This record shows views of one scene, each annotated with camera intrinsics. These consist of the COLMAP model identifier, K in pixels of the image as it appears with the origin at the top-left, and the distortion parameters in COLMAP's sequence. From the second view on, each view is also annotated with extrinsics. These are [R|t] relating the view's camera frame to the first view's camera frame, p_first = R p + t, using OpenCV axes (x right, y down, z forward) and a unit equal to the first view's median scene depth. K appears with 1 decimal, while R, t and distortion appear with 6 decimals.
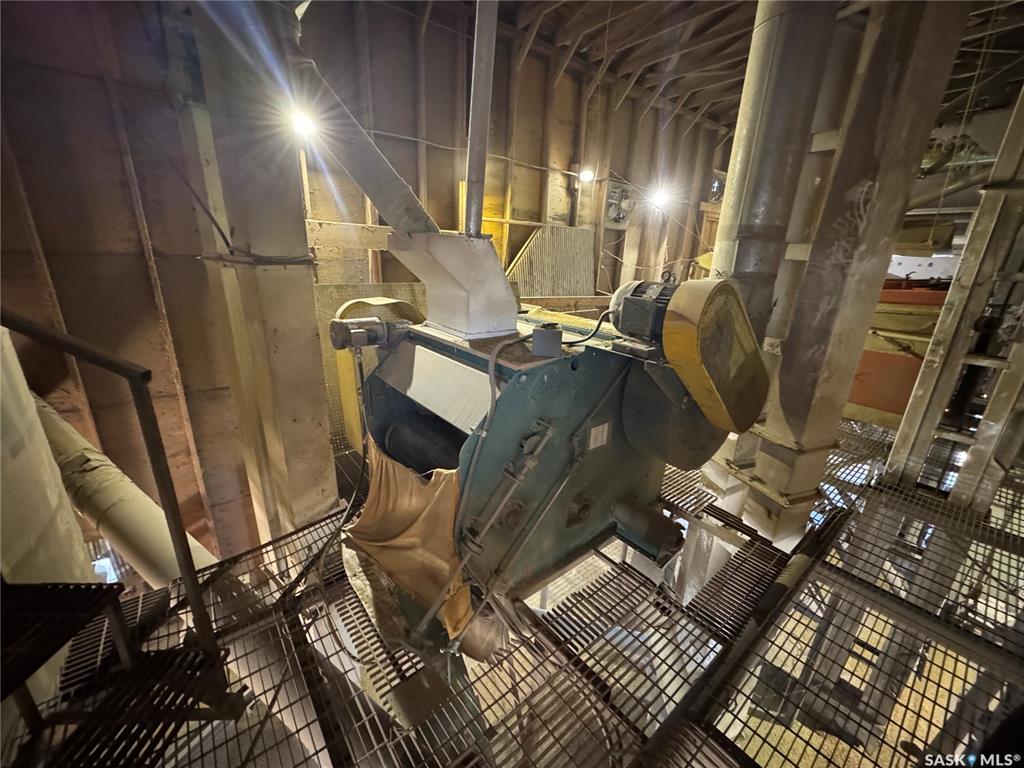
lens RADIAL K [[405.2, 0, 511.1], [0, 405.2, 383.2], [0, 0, 1]] dist [-0.000557, 0.000494]
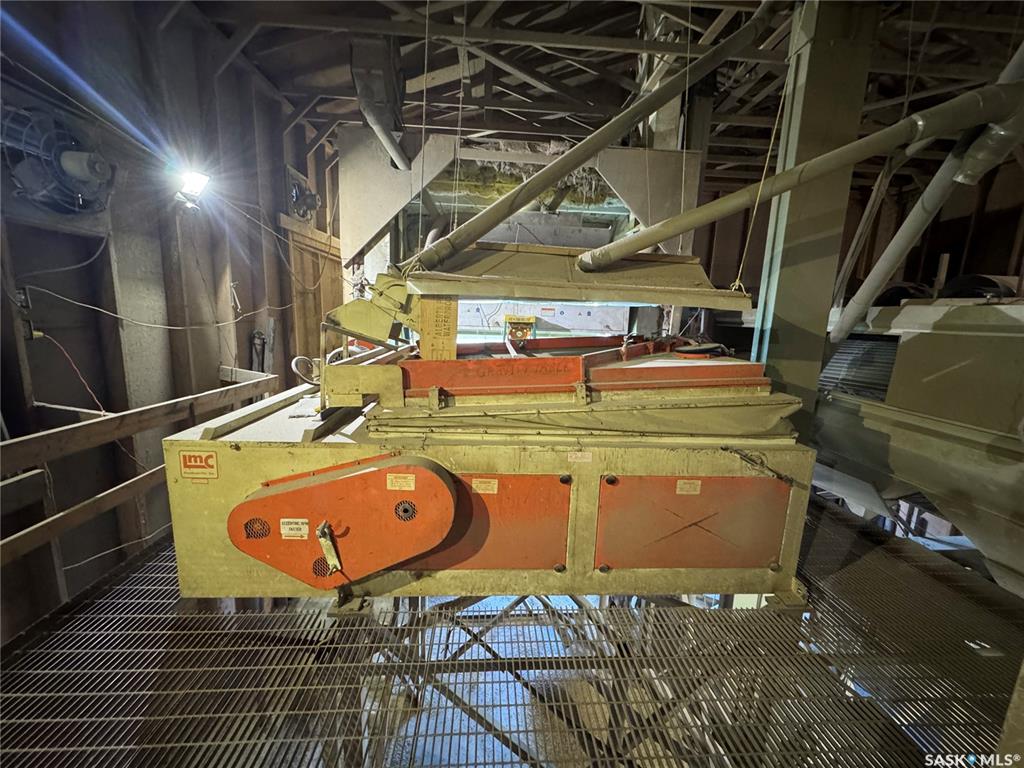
lens RADIAL K [[405.2, 0, 512.5], [0, 405.2, 380.7], [0, 0, 1]] dist [-0.000557, 0.000494]
pose [[0.575108, -0.156481, 0.802973, 0.167514], [0.241937, 0.970164, 0.015781, -0.151189], [-0.781484, 0.185193, 0.595807, 0.470441]]
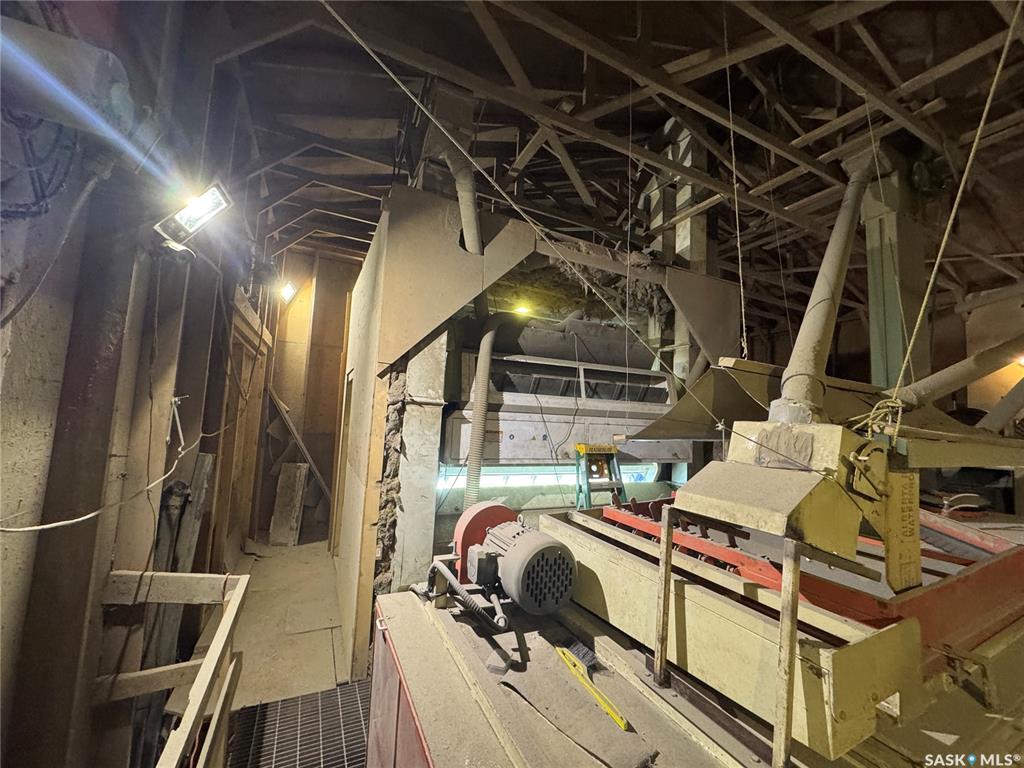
lens RADIAL K [[405.2, 0, 510.5], [0, 405.2, 380.3], [0, 0, 1]] dist [-0.000557, 0.000494]
pose [[0.222987, 0.063343, 0.972761, 0.187038], [0.266222, 0.955996, -0.123278, -0.284159], [-0.937765, 0.286460, 0.196311, 0.810623]]
